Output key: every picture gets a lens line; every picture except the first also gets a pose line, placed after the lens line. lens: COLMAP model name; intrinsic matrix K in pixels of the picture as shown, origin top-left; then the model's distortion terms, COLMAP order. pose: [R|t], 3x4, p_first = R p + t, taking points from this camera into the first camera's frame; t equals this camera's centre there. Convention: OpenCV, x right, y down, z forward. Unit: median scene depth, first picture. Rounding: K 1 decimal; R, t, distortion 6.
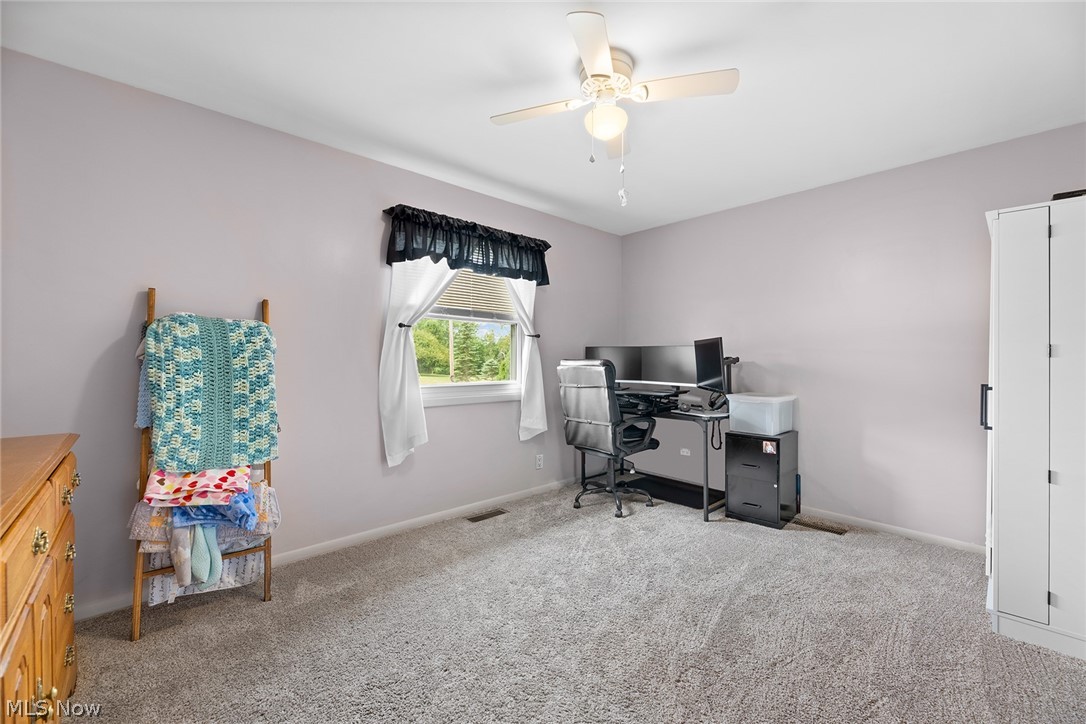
lens RADIAL K [[443.3, 0, 540.0], [0, 443.3, 360.3], [0, 0, 1]] dist [0.001838, 0.000261]
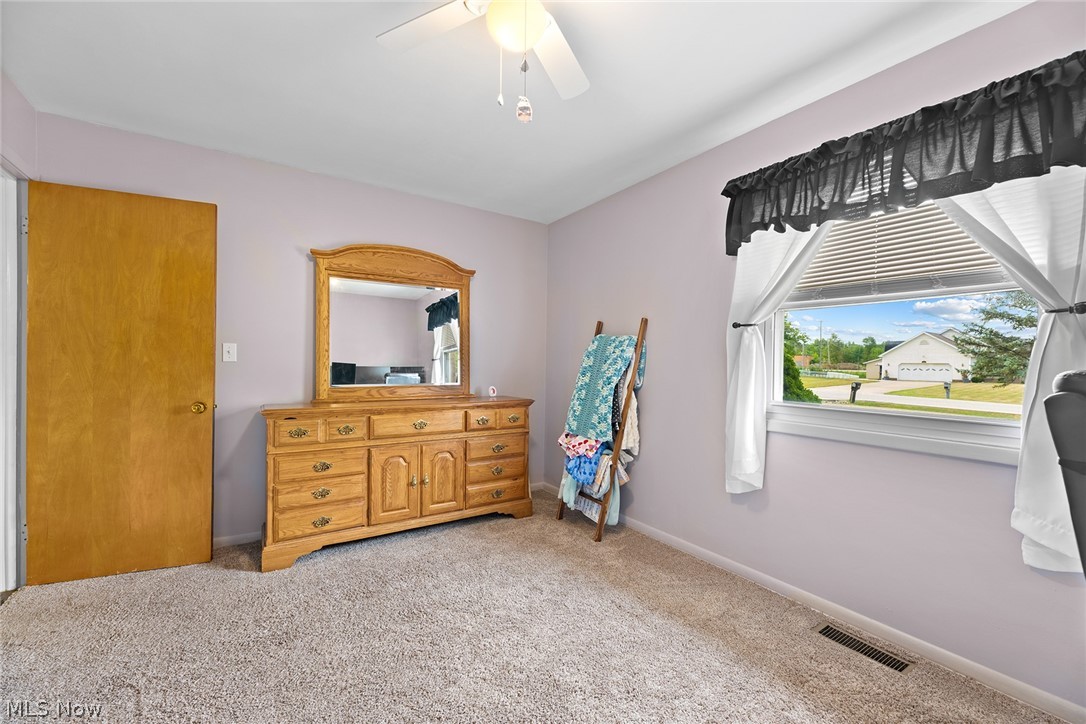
lens RADIAL K [[443.3, 0, 539.7], [0, 443.3, 364.5], [0, 0, 1]] dist [0.001838, 0.000261]
pose [[-0.161375, 0.009312, -0.986849, 0.548195], [-0.006557, 0.999923, 0.010508, -0.012139], [0.986871, 0.008167, -0.161301, 0.752863]]
